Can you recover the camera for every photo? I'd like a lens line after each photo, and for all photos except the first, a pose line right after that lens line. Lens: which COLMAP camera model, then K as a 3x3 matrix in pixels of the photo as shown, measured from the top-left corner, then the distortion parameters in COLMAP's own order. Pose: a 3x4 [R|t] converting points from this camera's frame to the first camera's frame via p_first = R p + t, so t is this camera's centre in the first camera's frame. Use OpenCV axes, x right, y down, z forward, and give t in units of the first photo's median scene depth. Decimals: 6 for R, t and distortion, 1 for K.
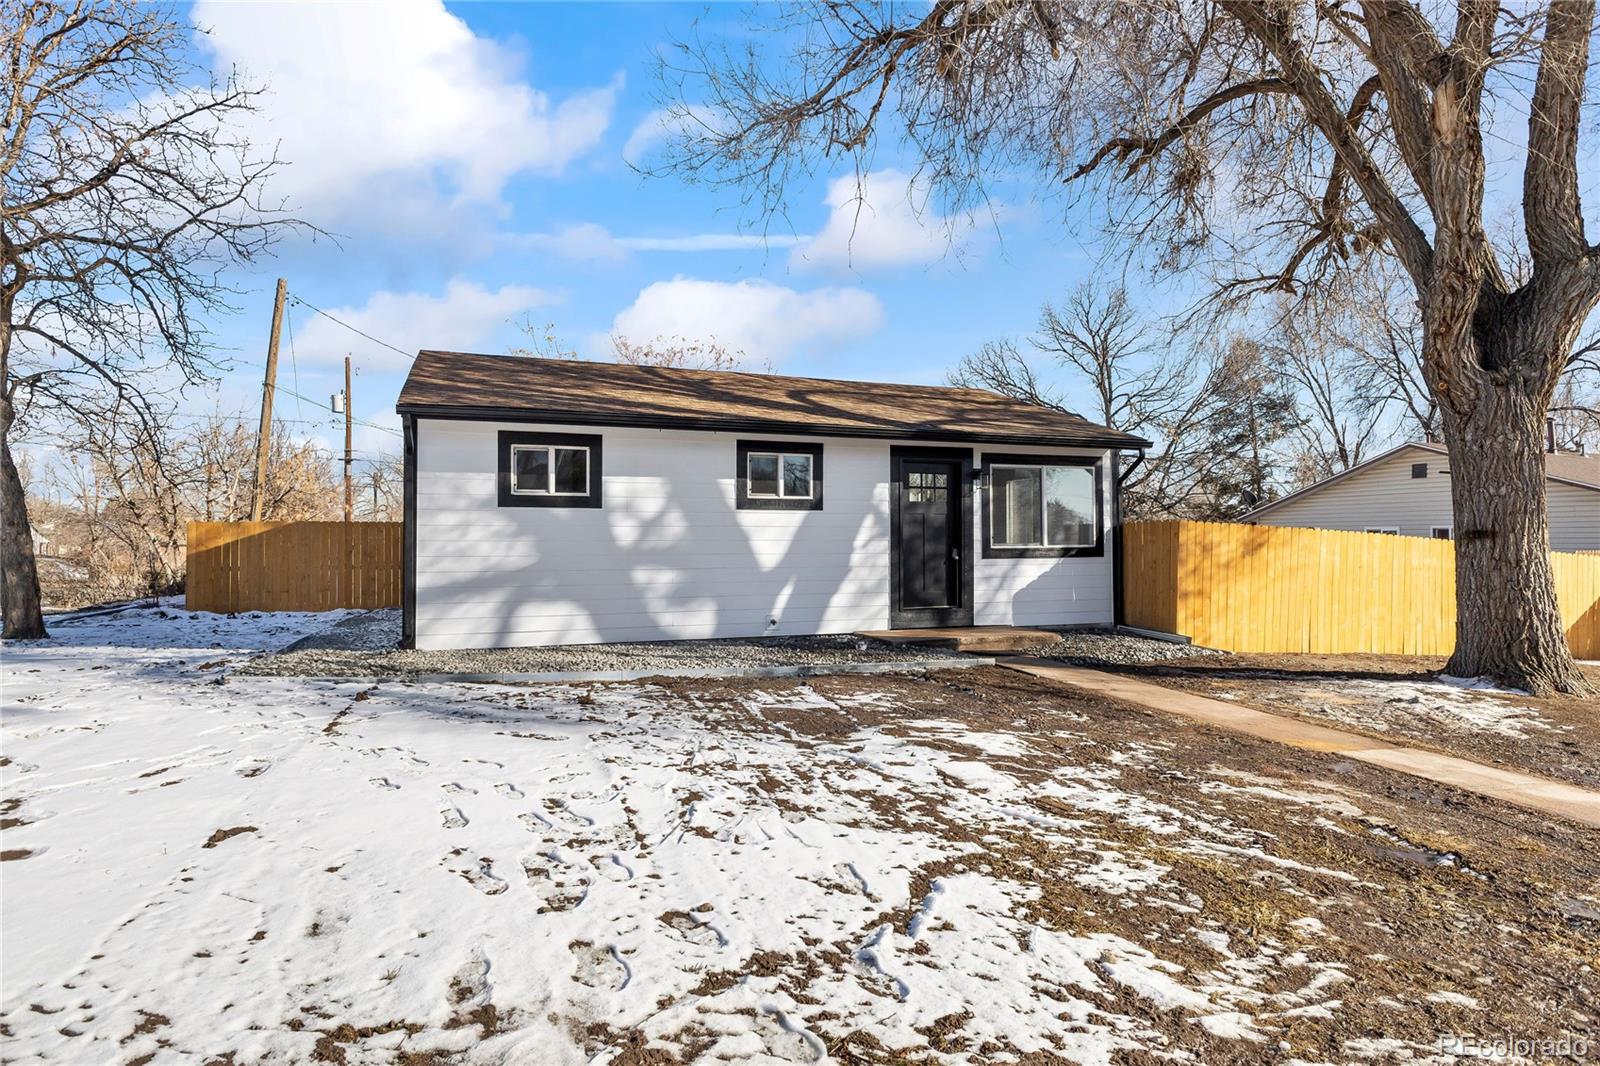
lens RADIAL K [[906.4, 0, 799.3], [0, 906.4, 535.3], [0, 0, 1]] dist [0.000801, -0.000909]
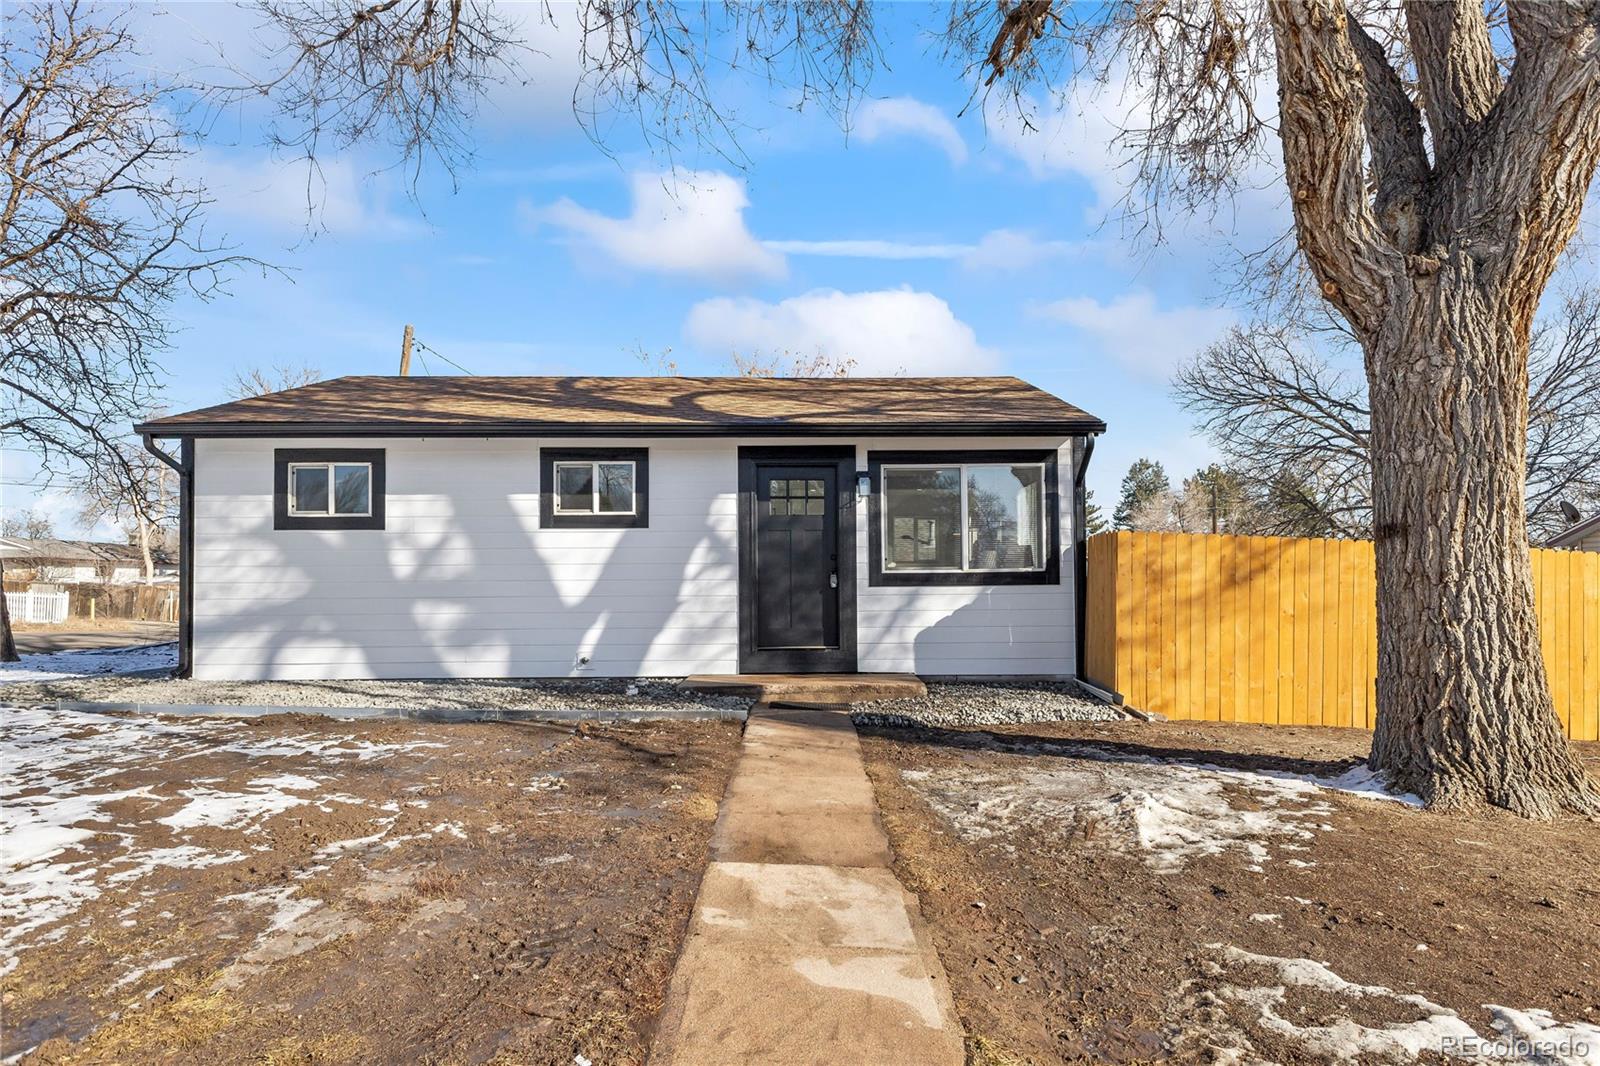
lens RADIAL K [[991.4, 0, 800.1], [0, 991.4, 578.3], [0, 0, 1]] dist [0.004942, 0.000257]
pose [[0.939840, -0.007773, -0.341526, 0.490459], [0.006404, 0.999966, -0.005136, 0.024956], [0.341554, 0.002640, 0.939858, 0.207558]]
